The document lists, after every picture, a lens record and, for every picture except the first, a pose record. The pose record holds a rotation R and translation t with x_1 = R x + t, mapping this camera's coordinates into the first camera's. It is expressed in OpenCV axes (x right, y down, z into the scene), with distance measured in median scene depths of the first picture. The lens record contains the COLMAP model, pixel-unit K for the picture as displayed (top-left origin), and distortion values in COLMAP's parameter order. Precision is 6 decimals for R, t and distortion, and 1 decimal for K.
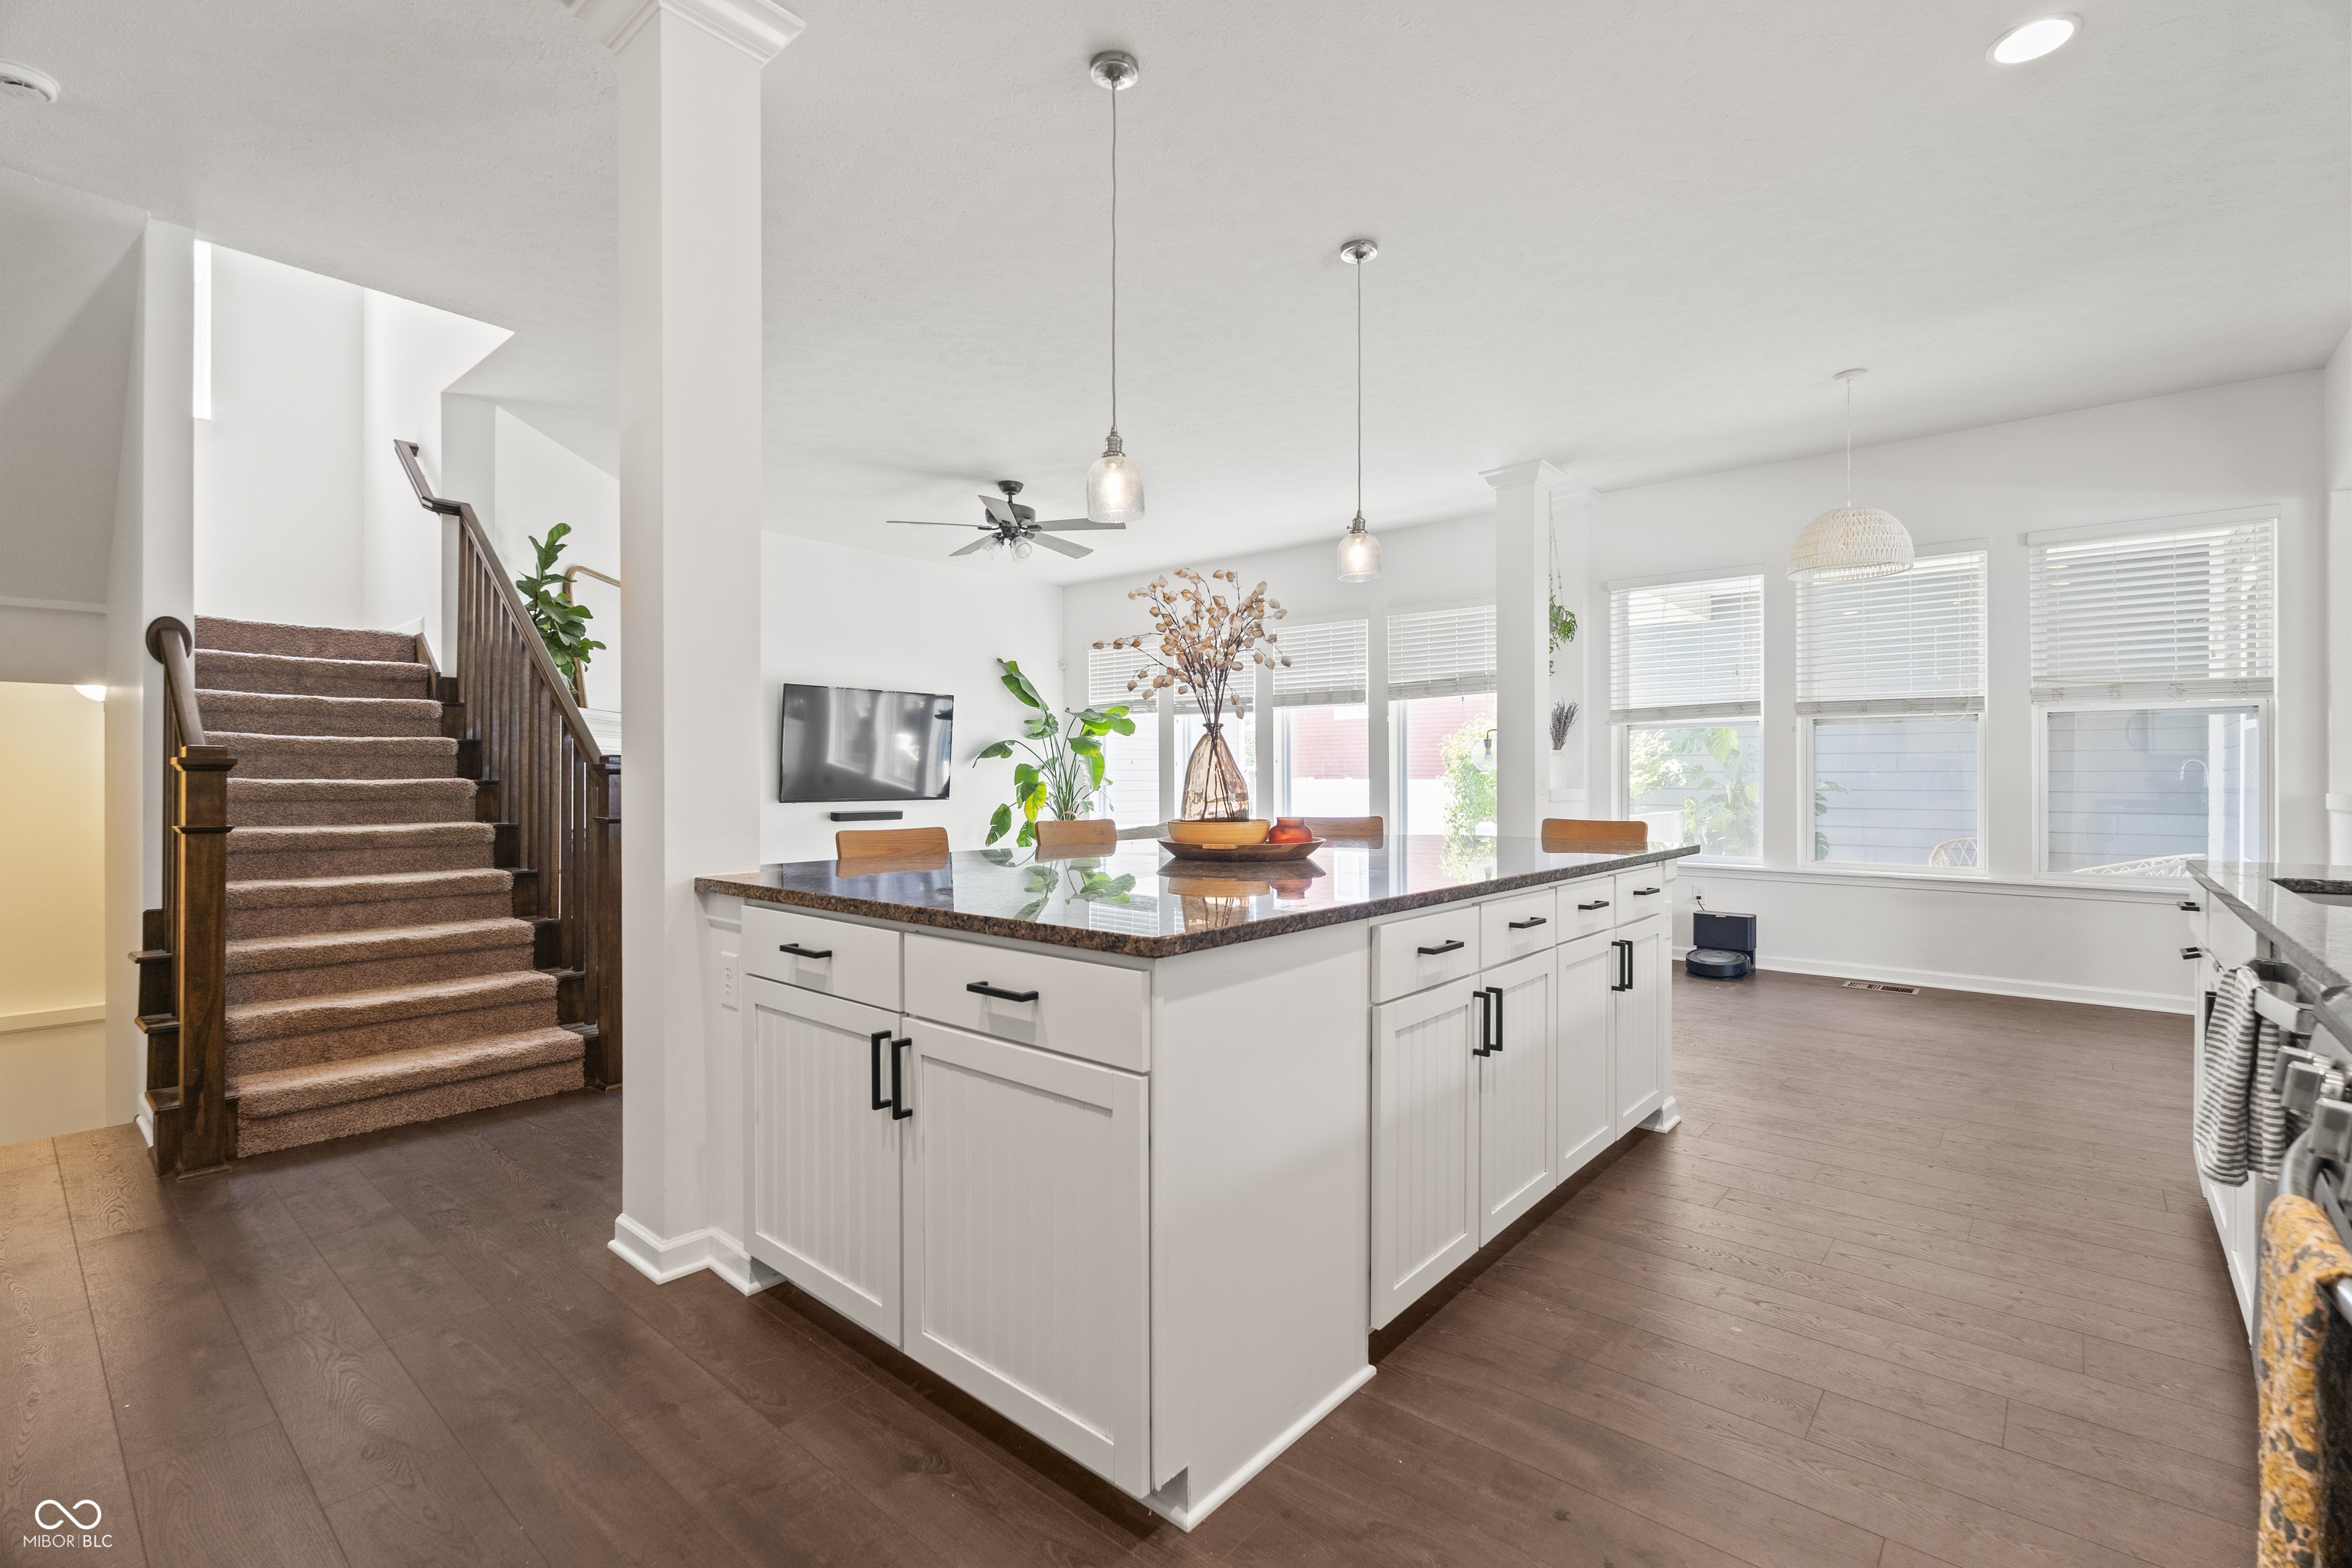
lens RADIAL K [[1051.8, 0, 1186.1], [0, 1051.8, 785.0], [0, 0, 1]] dist [-0.002770, 0.000390]
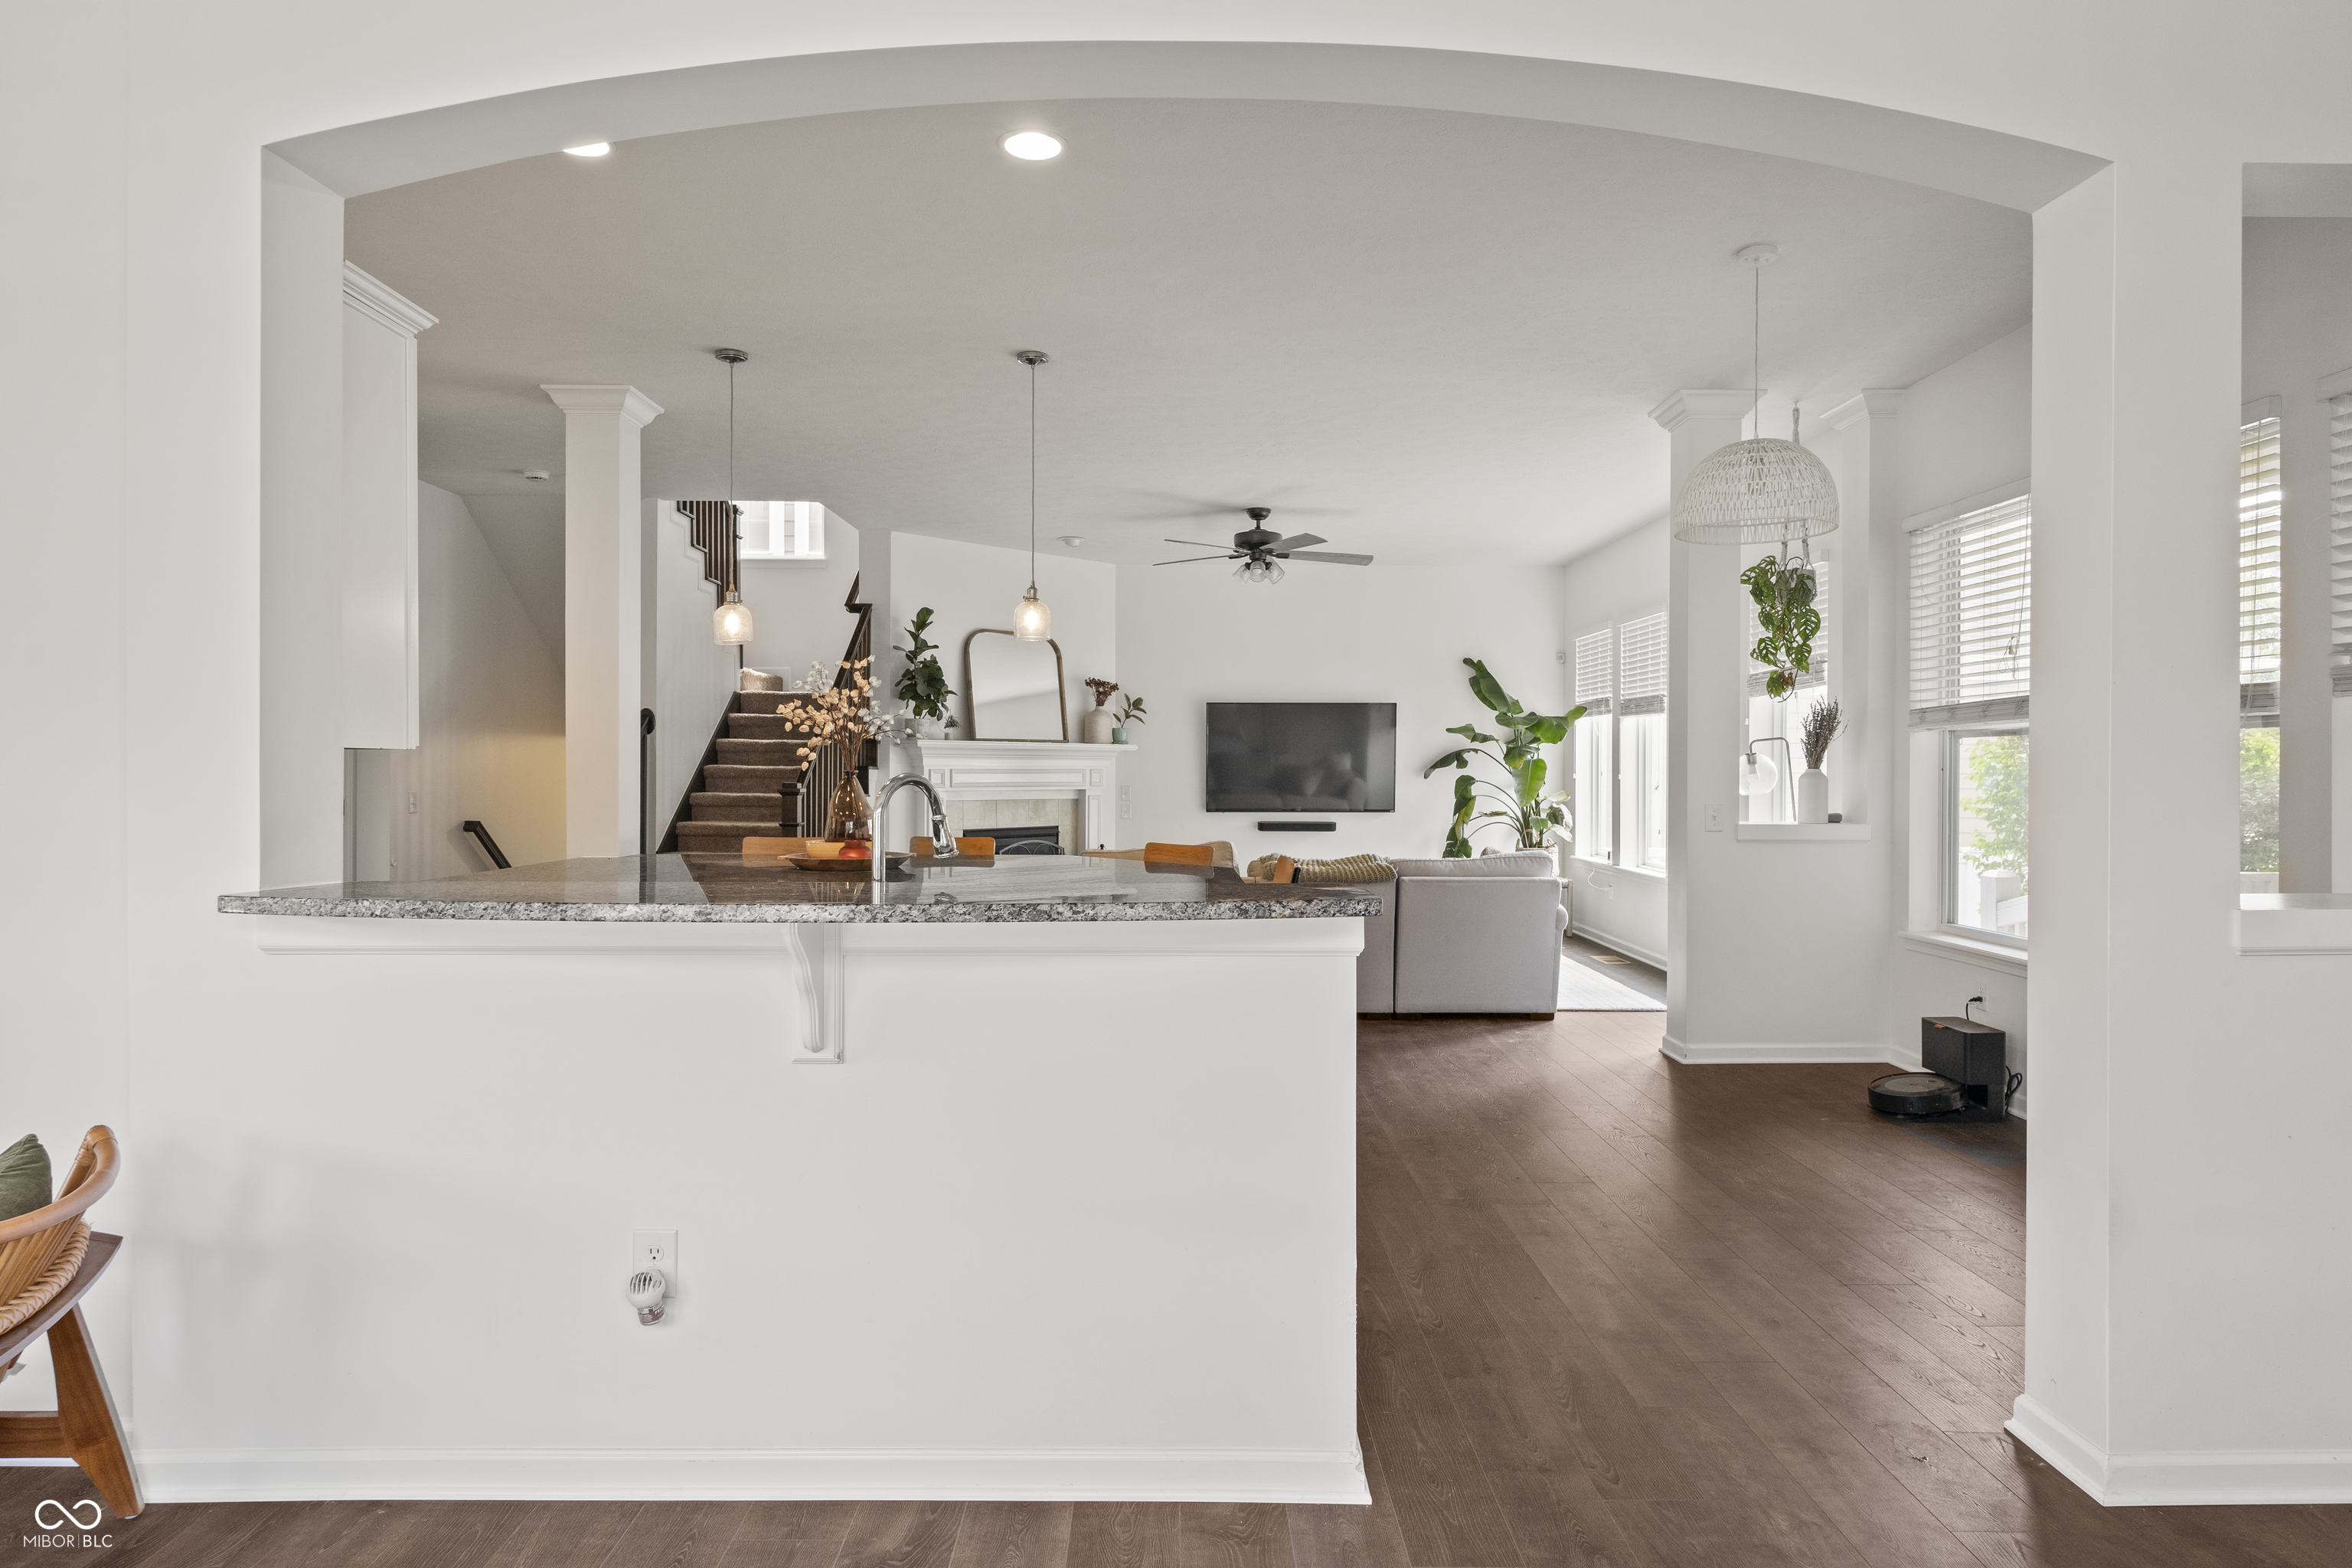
lens RADIAL K [[1336.5, 0, 1190.0], [0, 1336.5, 776.4], [0, 0, 1]] dist [-0.000814, -0.000281]
pose [[0.667602, 0.005517, -0.744498, 1.027451], [-0.007285, 0.999973, 0.000878, -0.033972], [0.744483, 0.004838, 0.667624, 0.093257]]
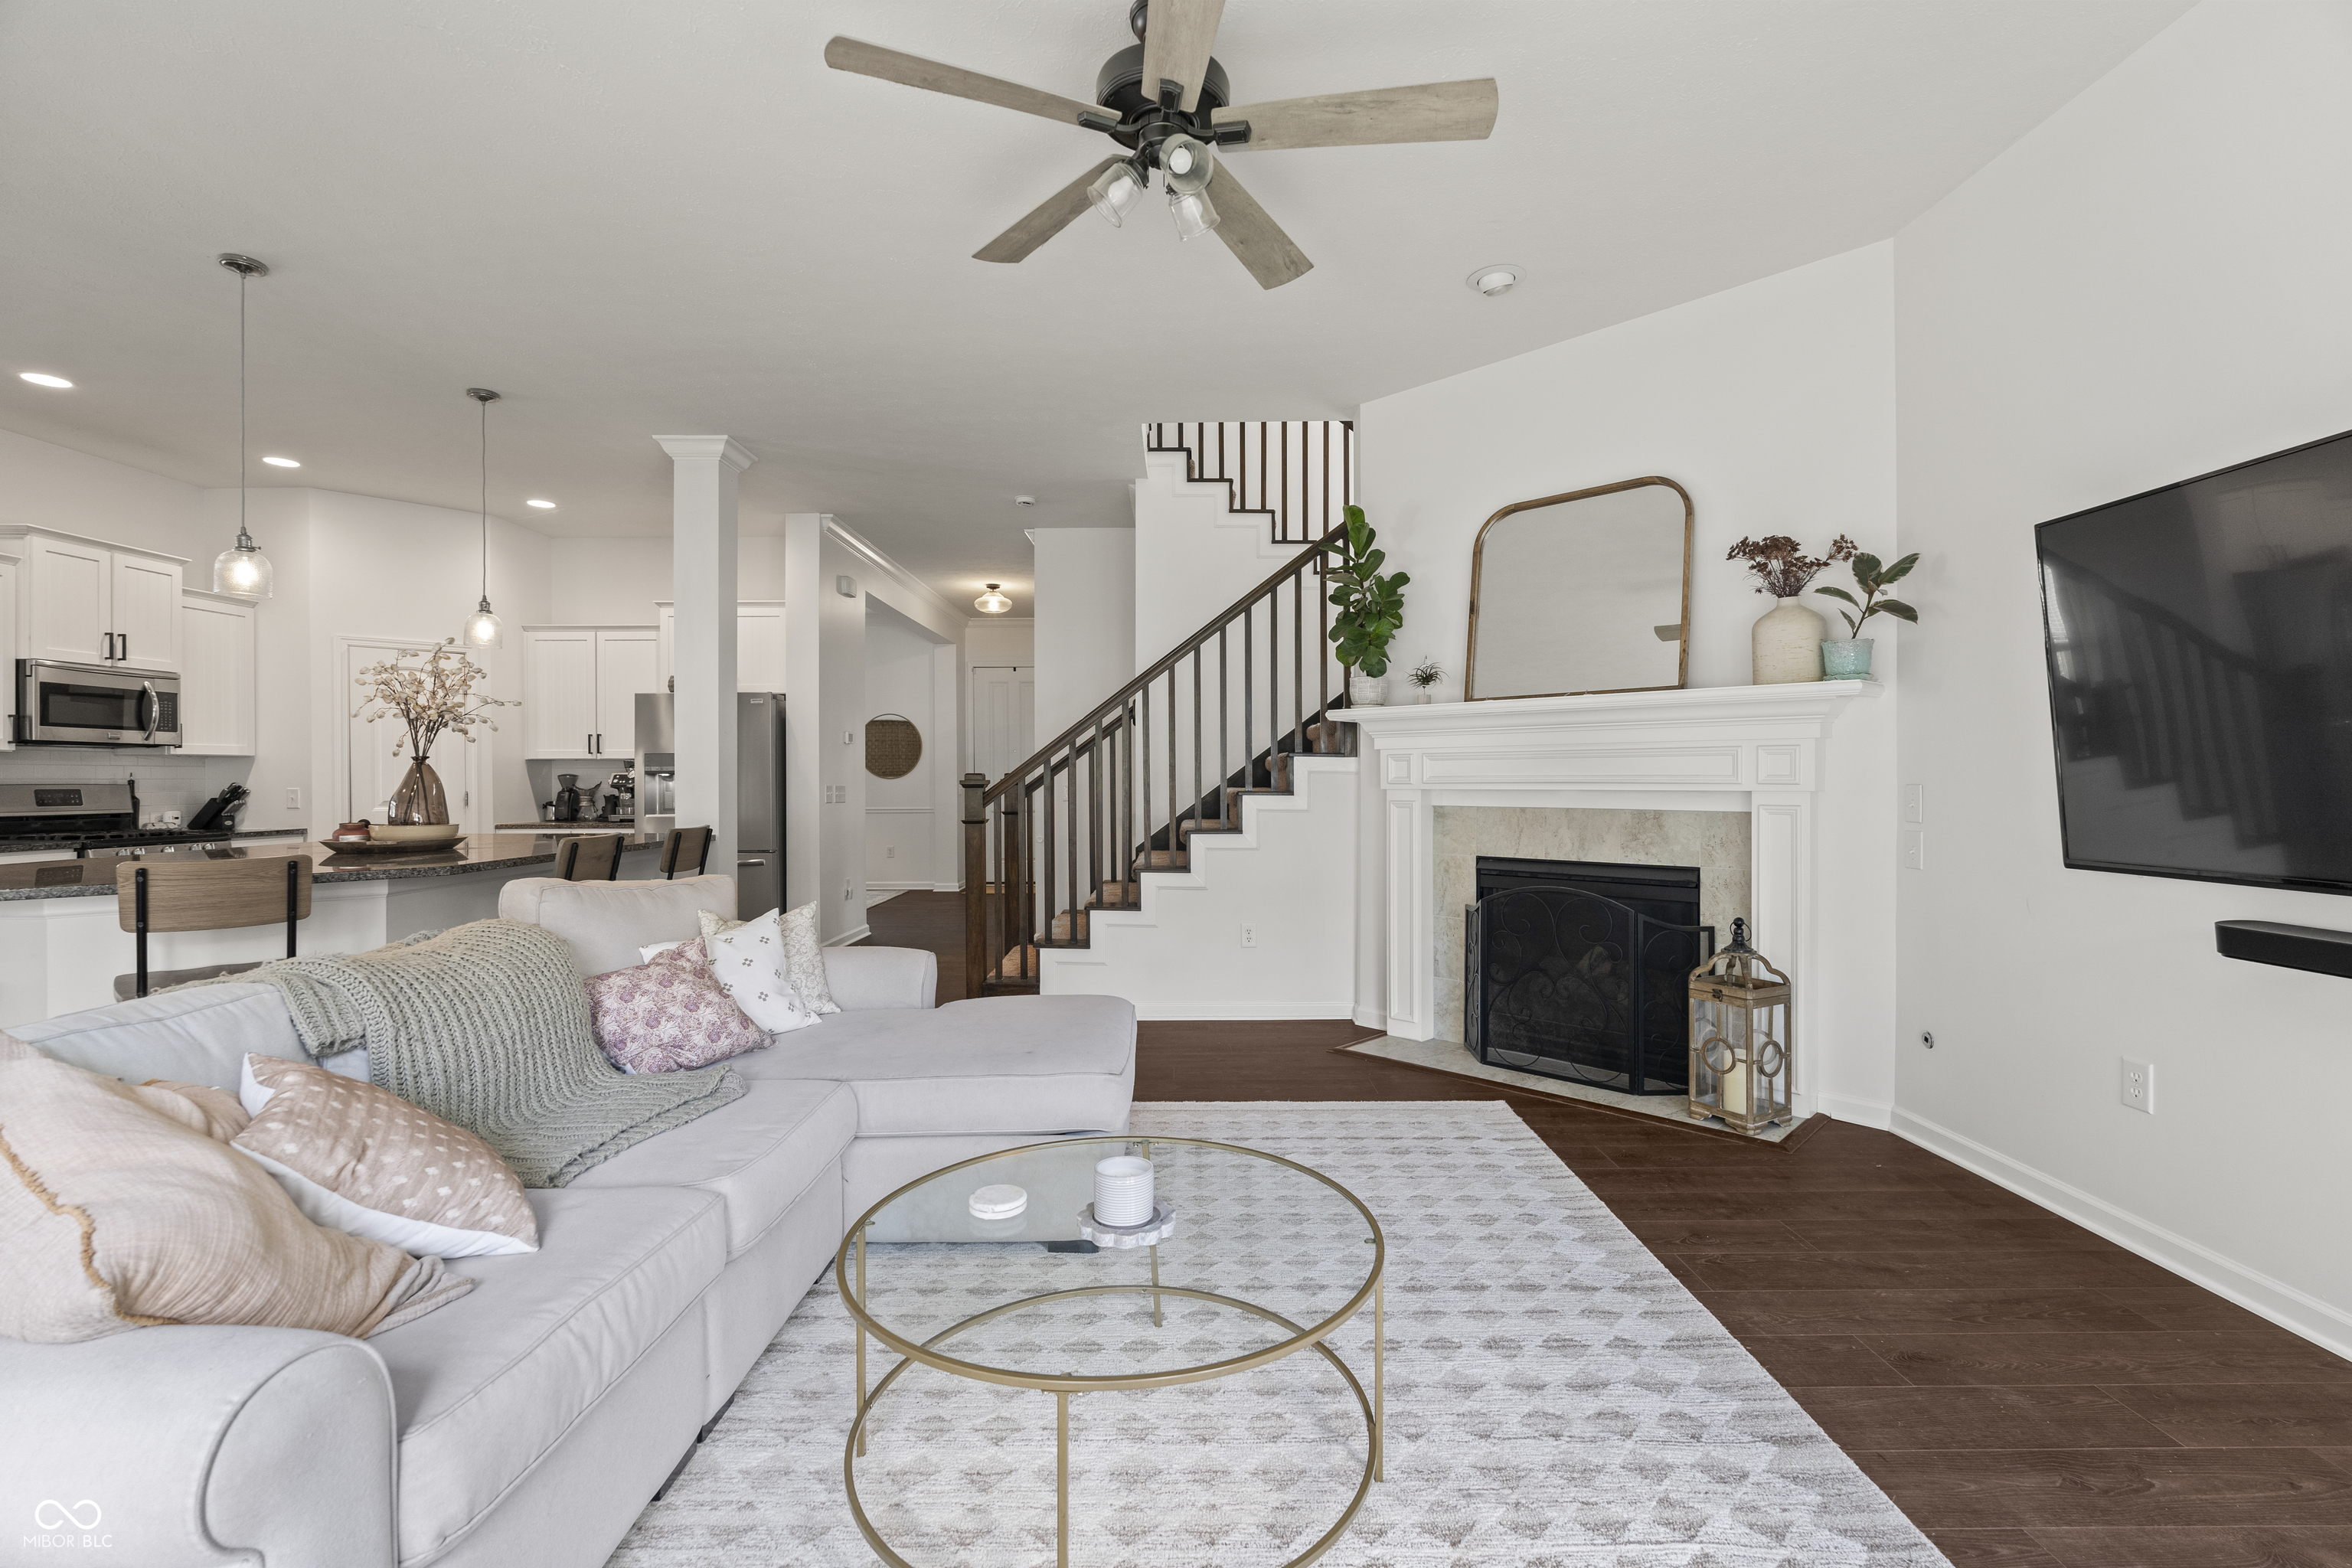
lens RADIAL K [[1029.8, 0, 1176.0], [0, 1029.8, 784.0], [0, 0, 1]] dist [-0.001928, -0.000717]
pose [[-0.758449, 0.001665, -0.651730, 0.098346], [-0.003577, 0.999971, 0.006717, -0.018608], [0.651722, 0.007425, -0.758422, 1.697910]]
